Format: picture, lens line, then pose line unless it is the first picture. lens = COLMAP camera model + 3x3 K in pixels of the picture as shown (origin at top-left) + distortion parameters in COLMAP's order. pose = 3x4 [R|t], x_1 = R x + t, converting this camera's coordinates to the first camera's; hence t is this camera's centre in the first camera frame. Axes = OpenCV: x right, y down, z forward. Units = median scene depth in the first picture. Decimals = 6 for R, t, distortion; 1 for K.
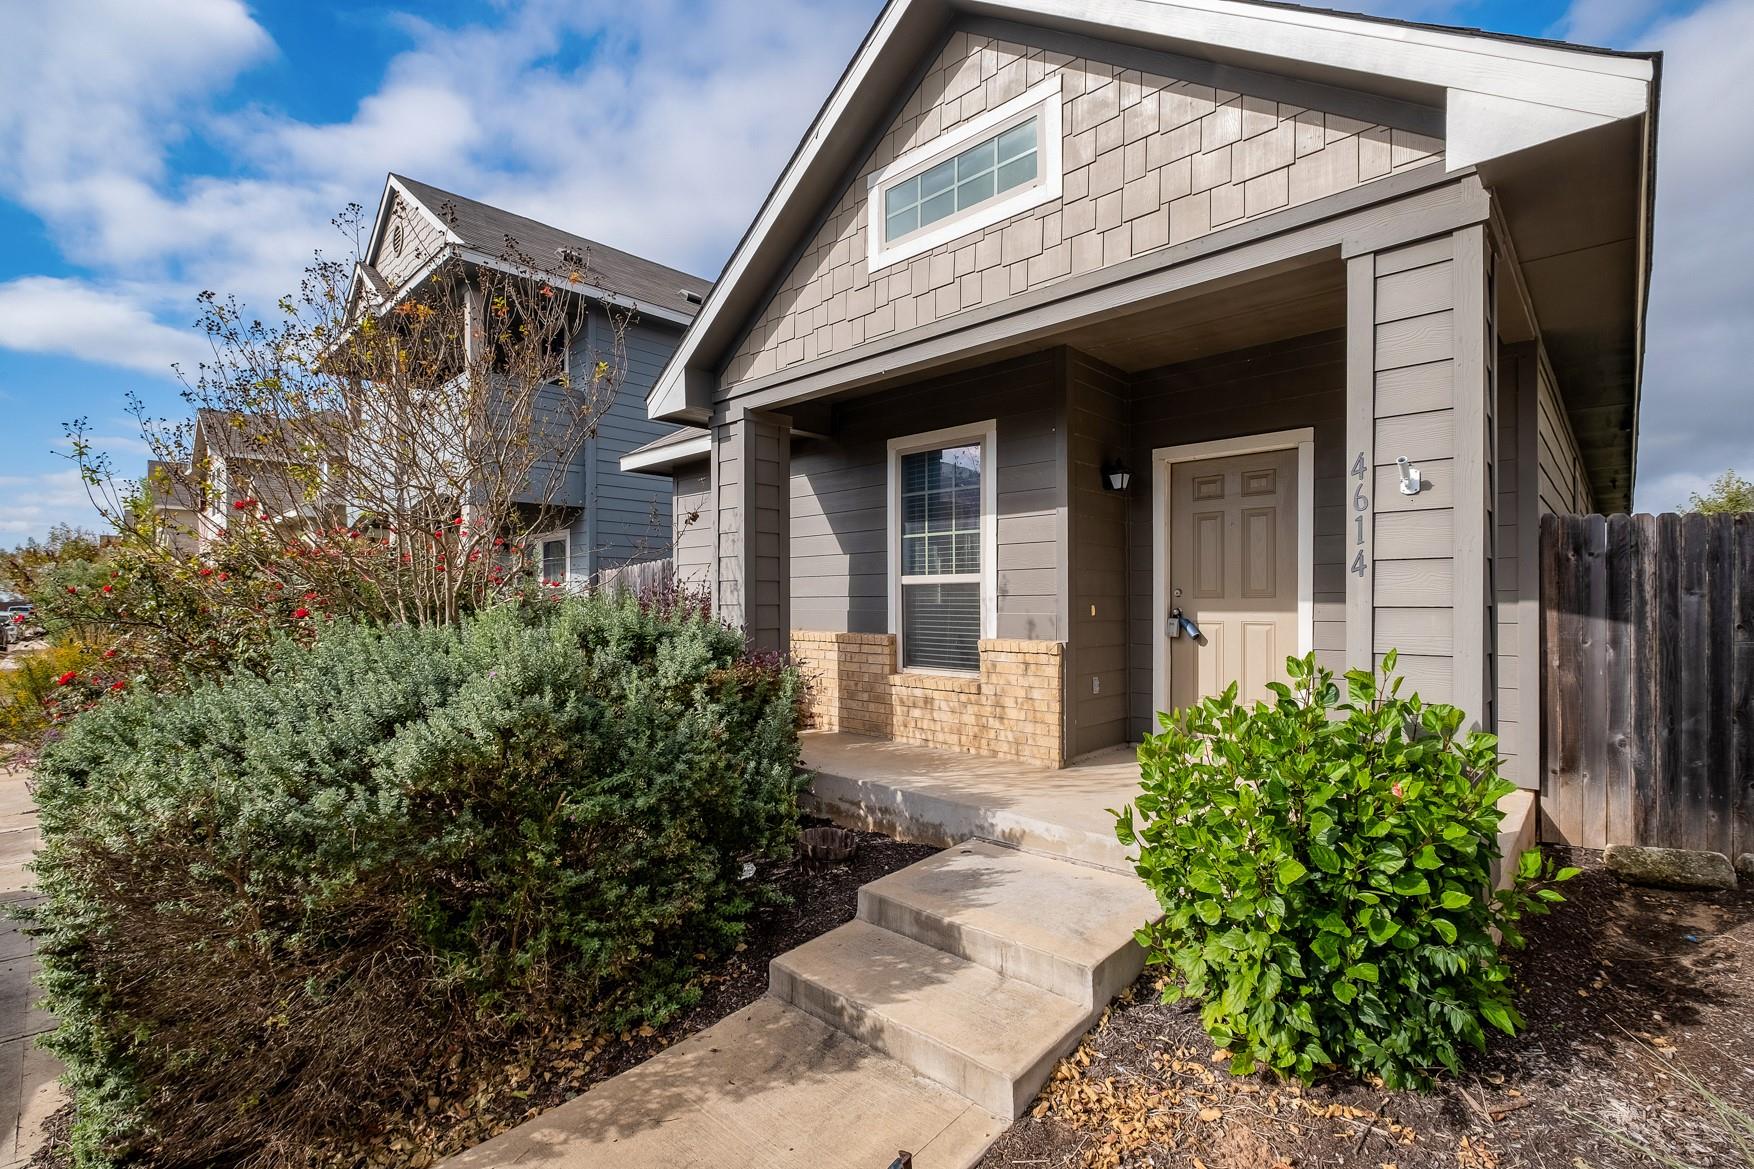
lens RADIAL K [[760.7, 0, 874.0], [0, 760.7, 595.7], [0, 0, 1]] dist [-0.013376, -0.000537]
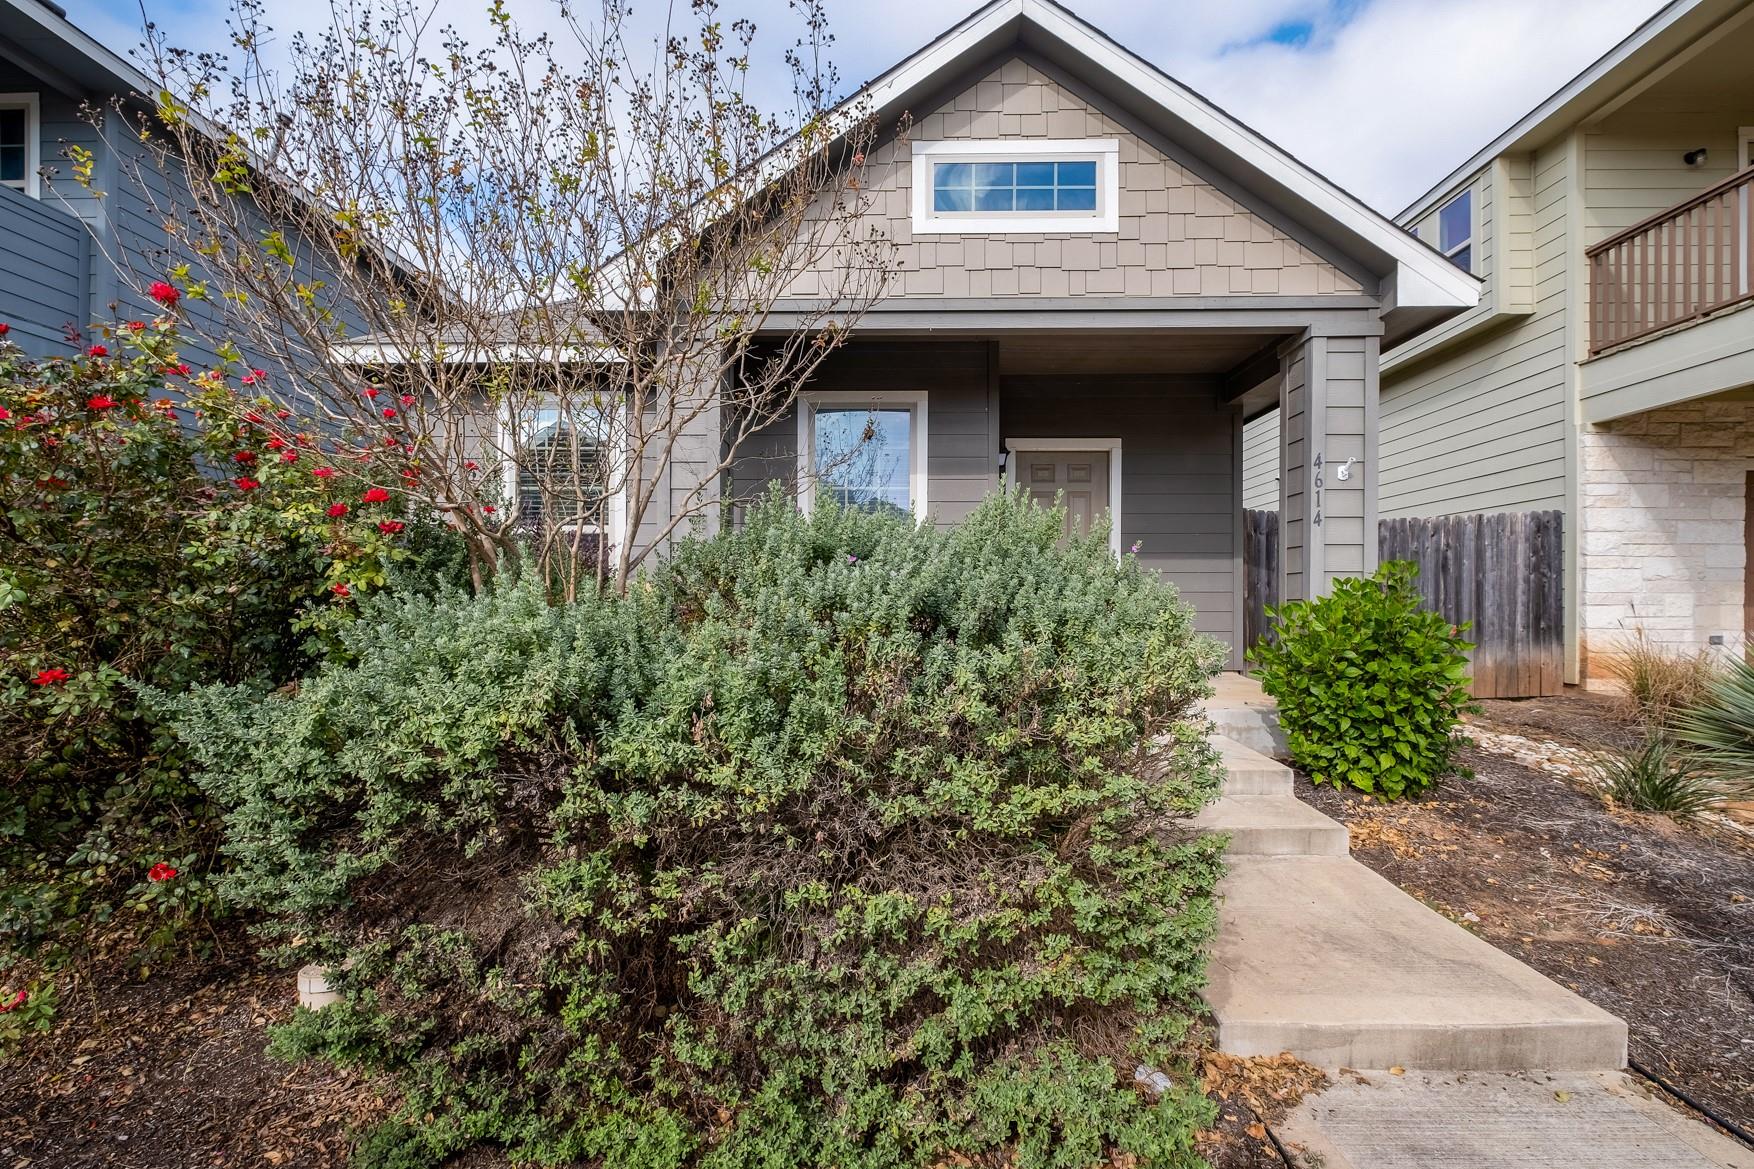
lens RADIAL K [[760.7, 0, 872.5], [0, 760.7, 589.7], [0, 0, 1]] dist [-0.013376, -0.000537]
pose [[0.745470, 0.012963, 0.666414, -0.855027], [-0.007773, 0.999912, -0.010756, 0.099333], [-0.666494, 0.002838, 0.745505, 0.279852]]
